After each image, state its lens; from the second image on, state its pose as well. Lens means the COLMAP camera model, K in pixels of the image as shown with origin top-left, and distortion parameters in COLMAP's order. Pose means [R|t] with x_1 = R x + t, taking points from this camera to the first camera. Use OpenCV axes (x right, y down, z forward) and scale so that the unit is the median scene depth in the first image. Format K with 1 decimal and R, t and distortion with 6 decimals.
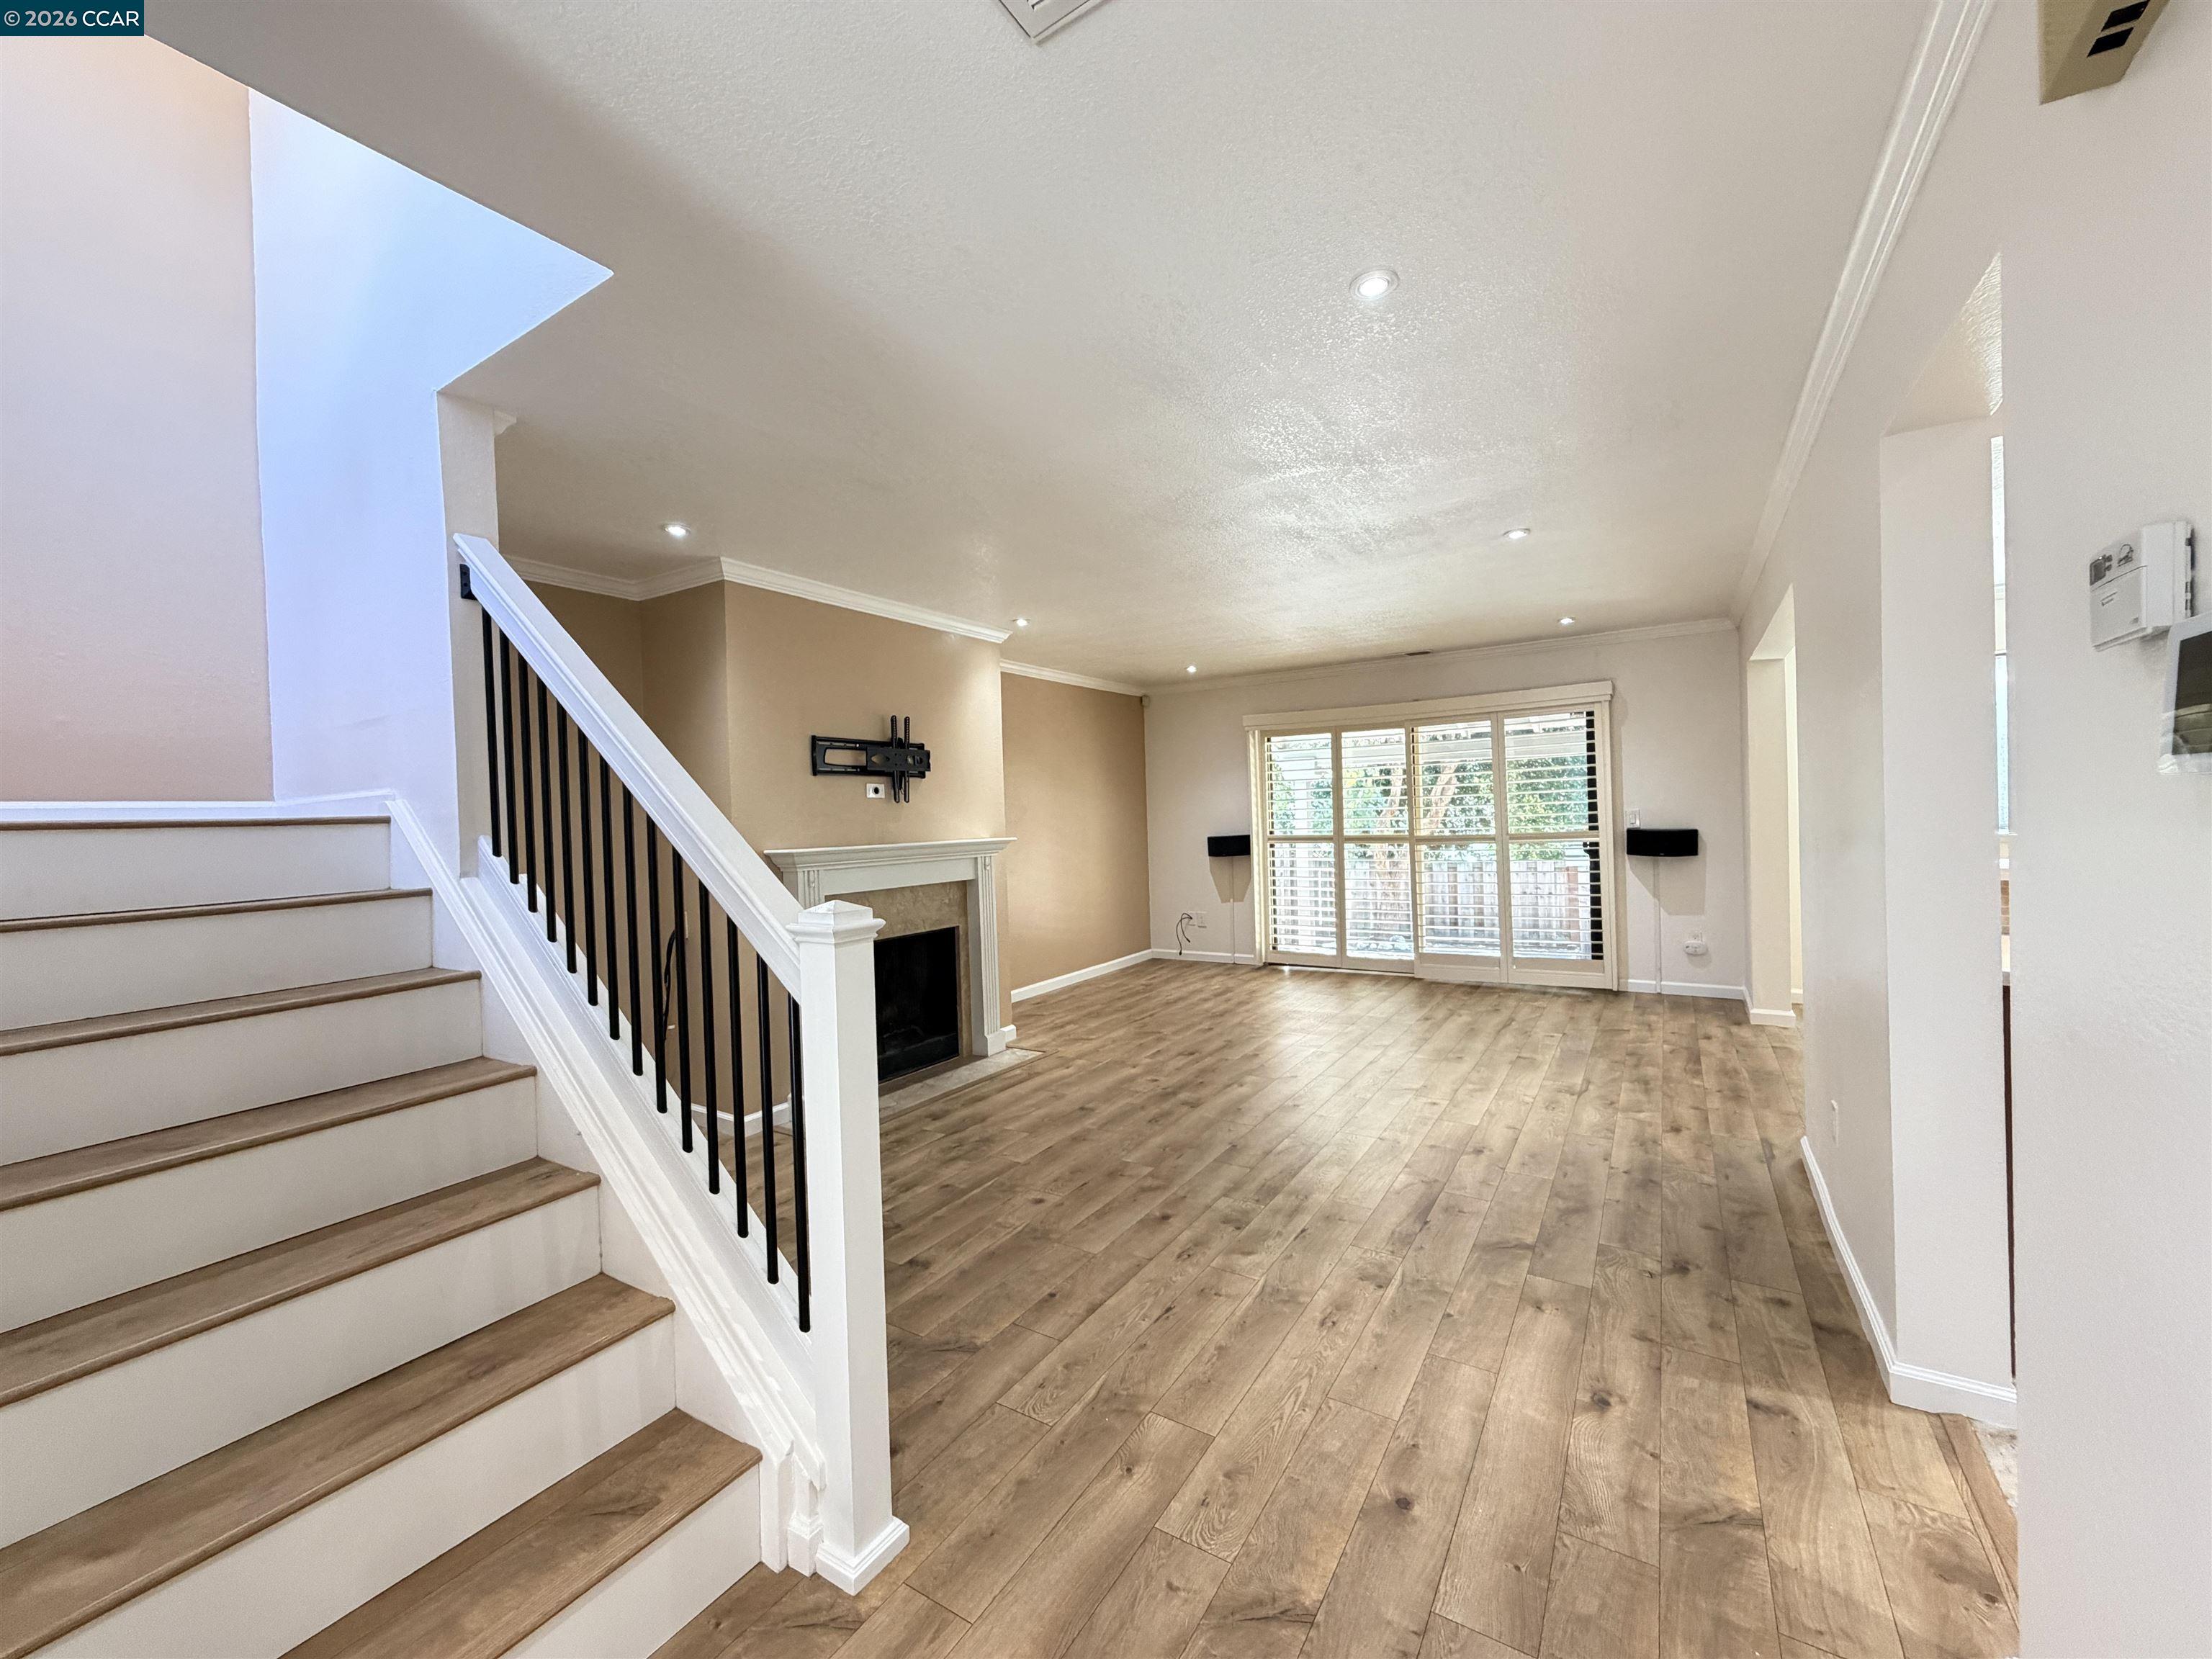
lens RADIAL K [[883.6, 0, 1099.3], [0, 883.6, 833.8], [0, 0, 1]] dist [-0.000122, 0.000530]
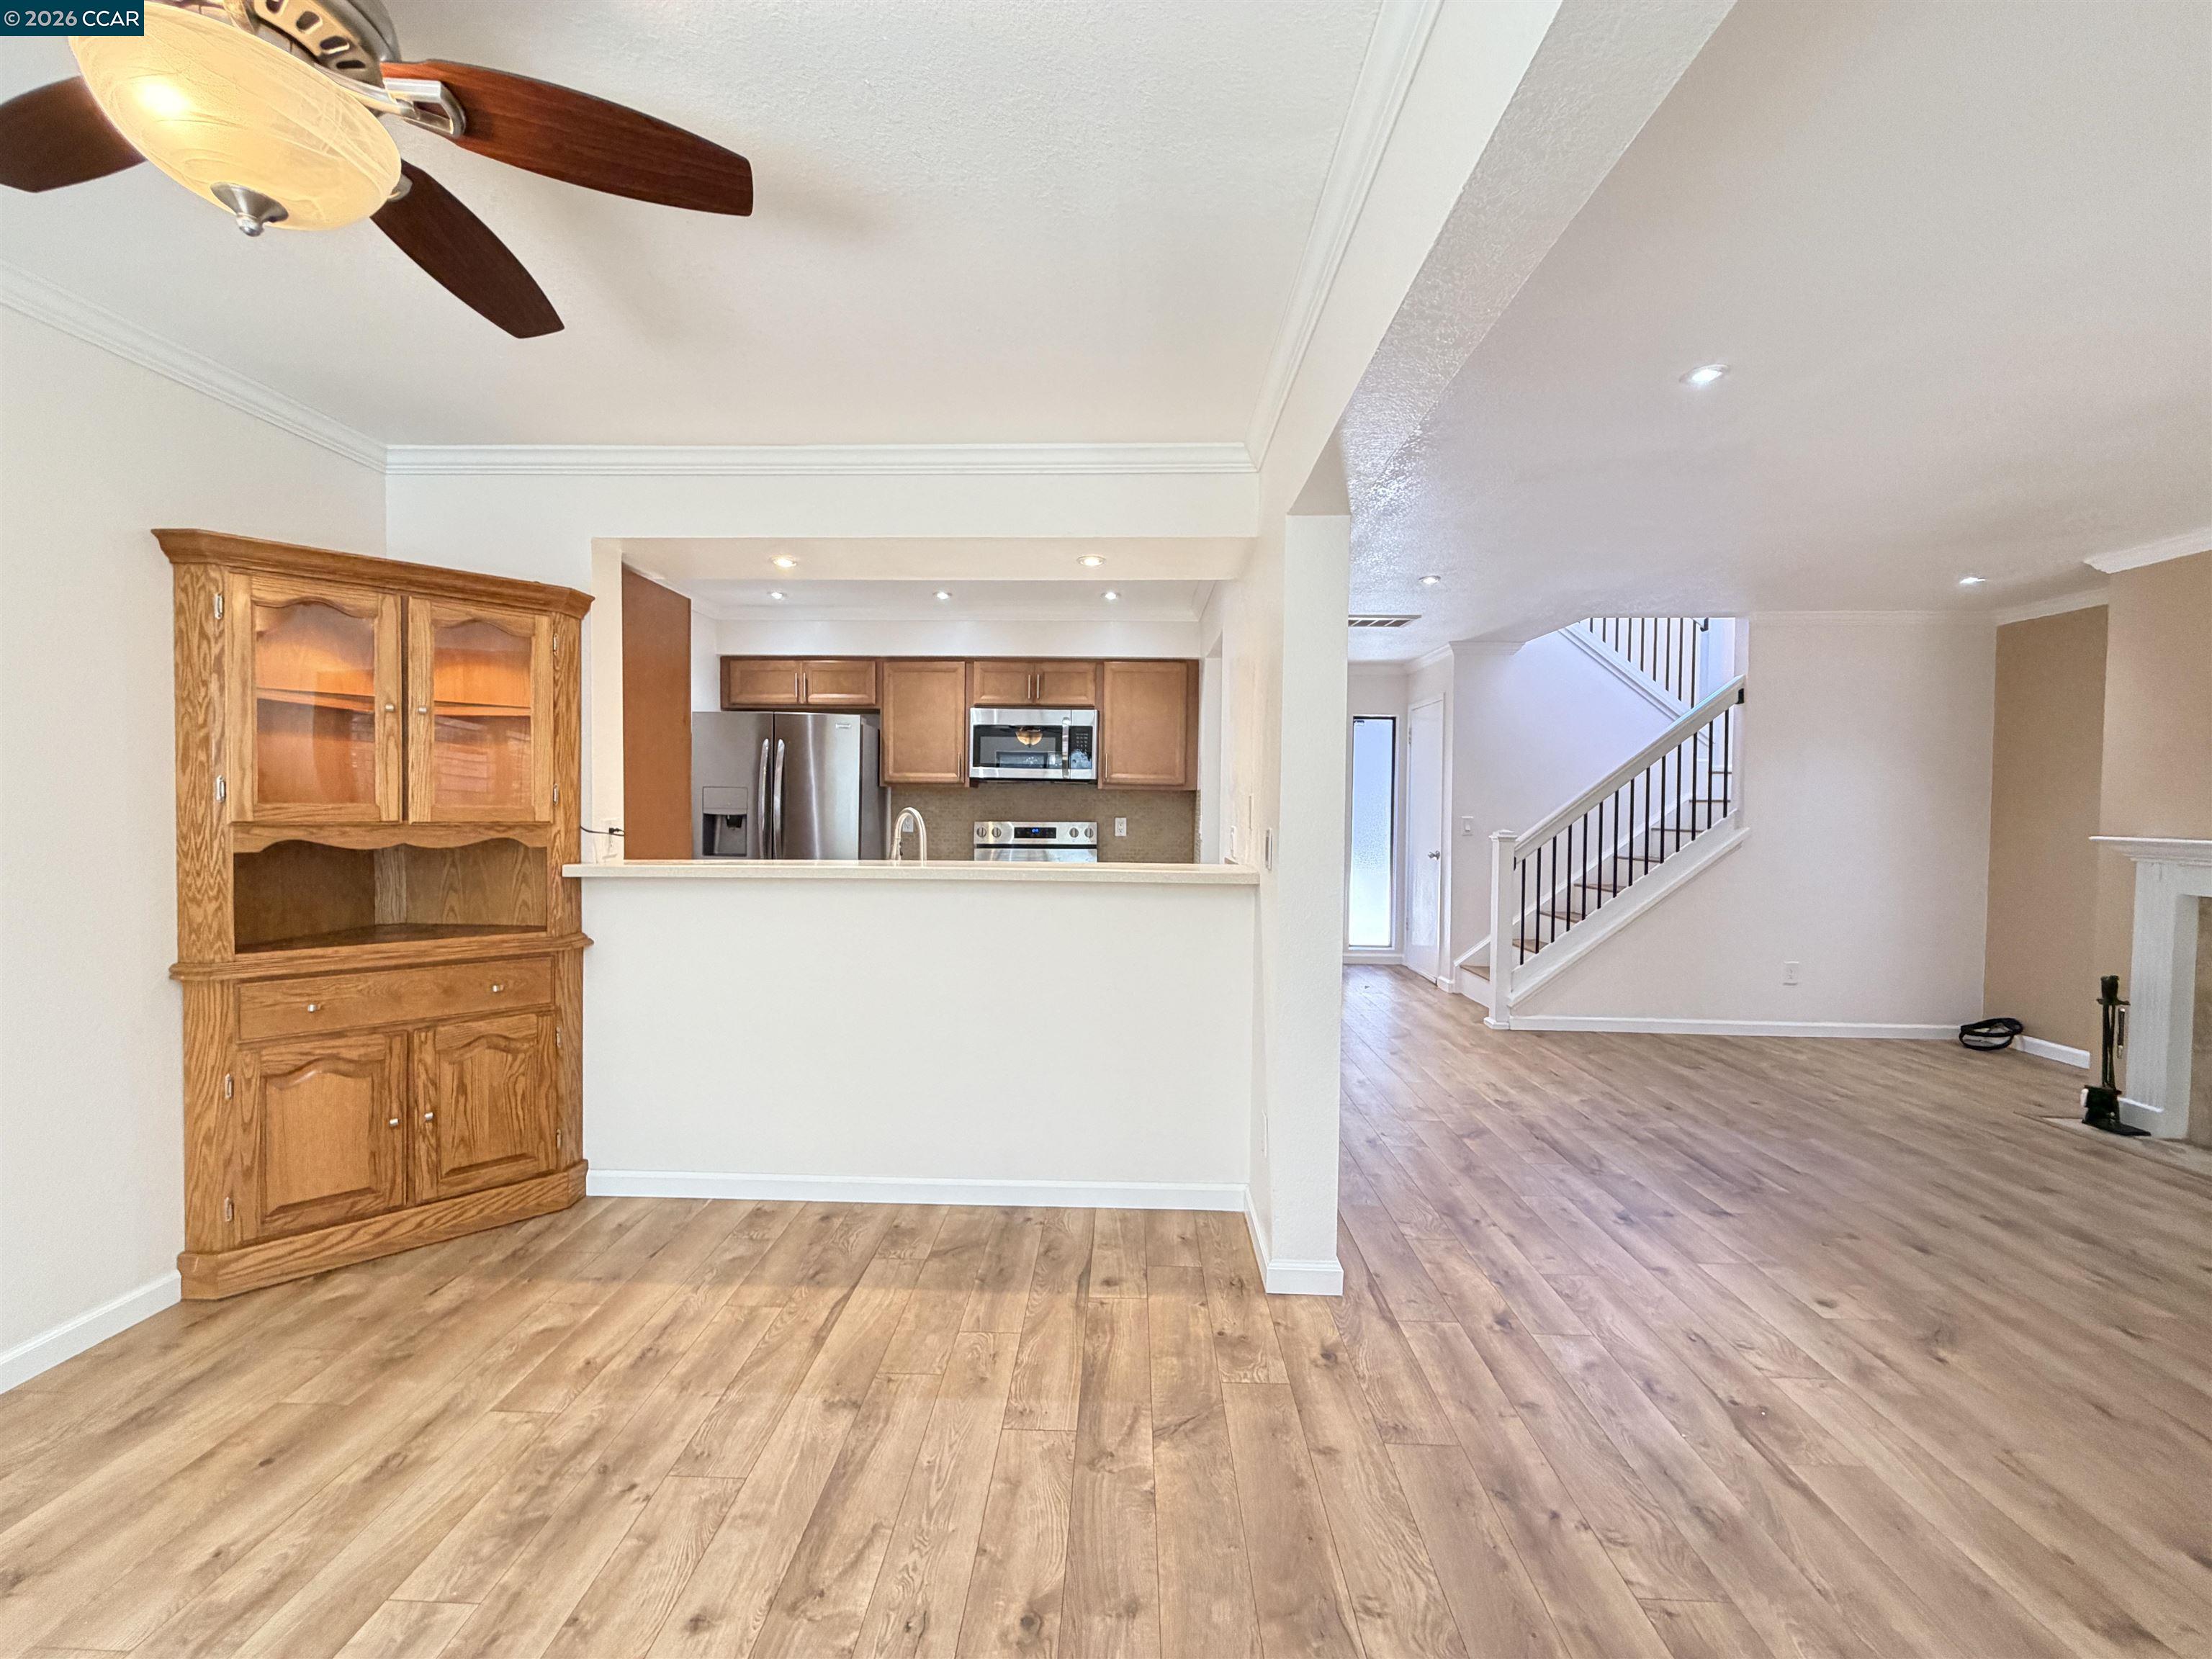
lens RADIAL K [[883.6, 0, 1099.7], [0, 883.6, 824.8], [0, 0, 1]] dist [-0.000122, 0.000530]
pose [[-0.858927, 0.034809, -0.510913, 0.973340], [0.005482, 0.998255, 0.058796, -0.051800], [0.512069, 0.047701, -0.857619, 1.103667]]
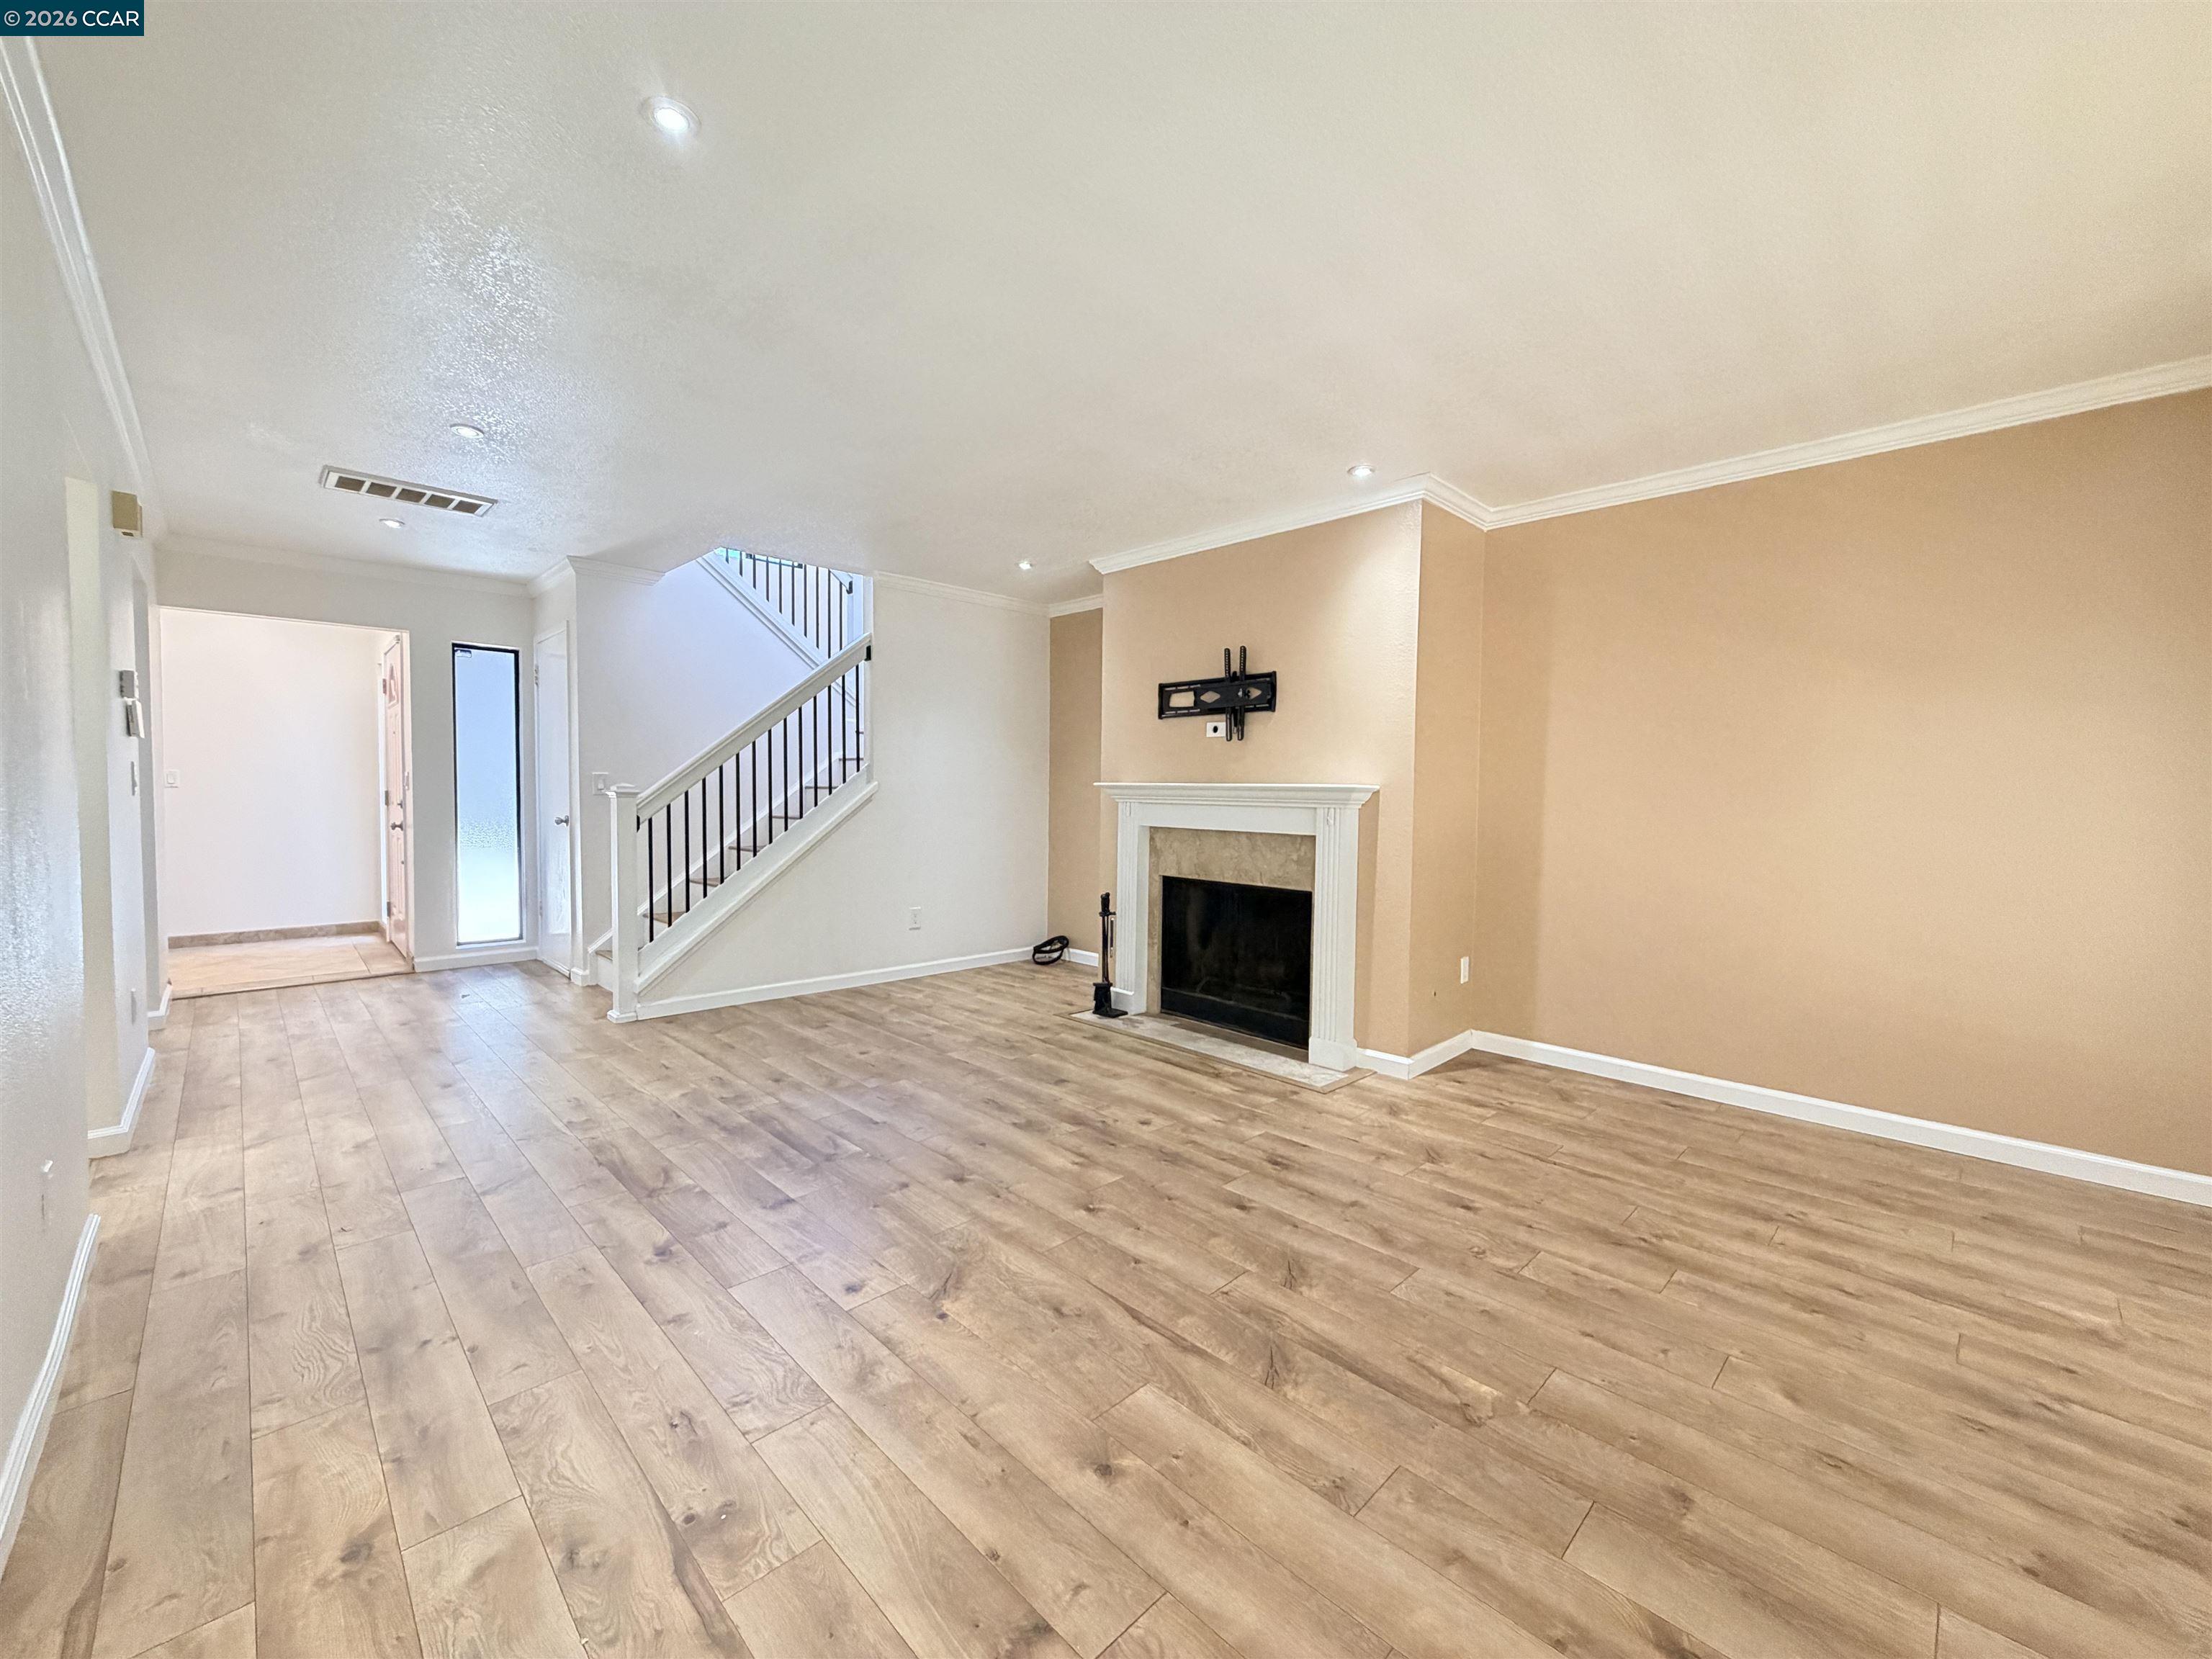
lens RADIAL K [[883.6, 0, 1100.3], [0, 883.6, 827.5], [0, 0, 1]] dist [-0.000122, 0.000530]
pose [[-0.224248, 0.068426, -0.972127, 0.743174], [-0.025735, 0.996768, 0.076097, -0.011686], [0.974192, 0.042083, -0.221763, 1.105188]]
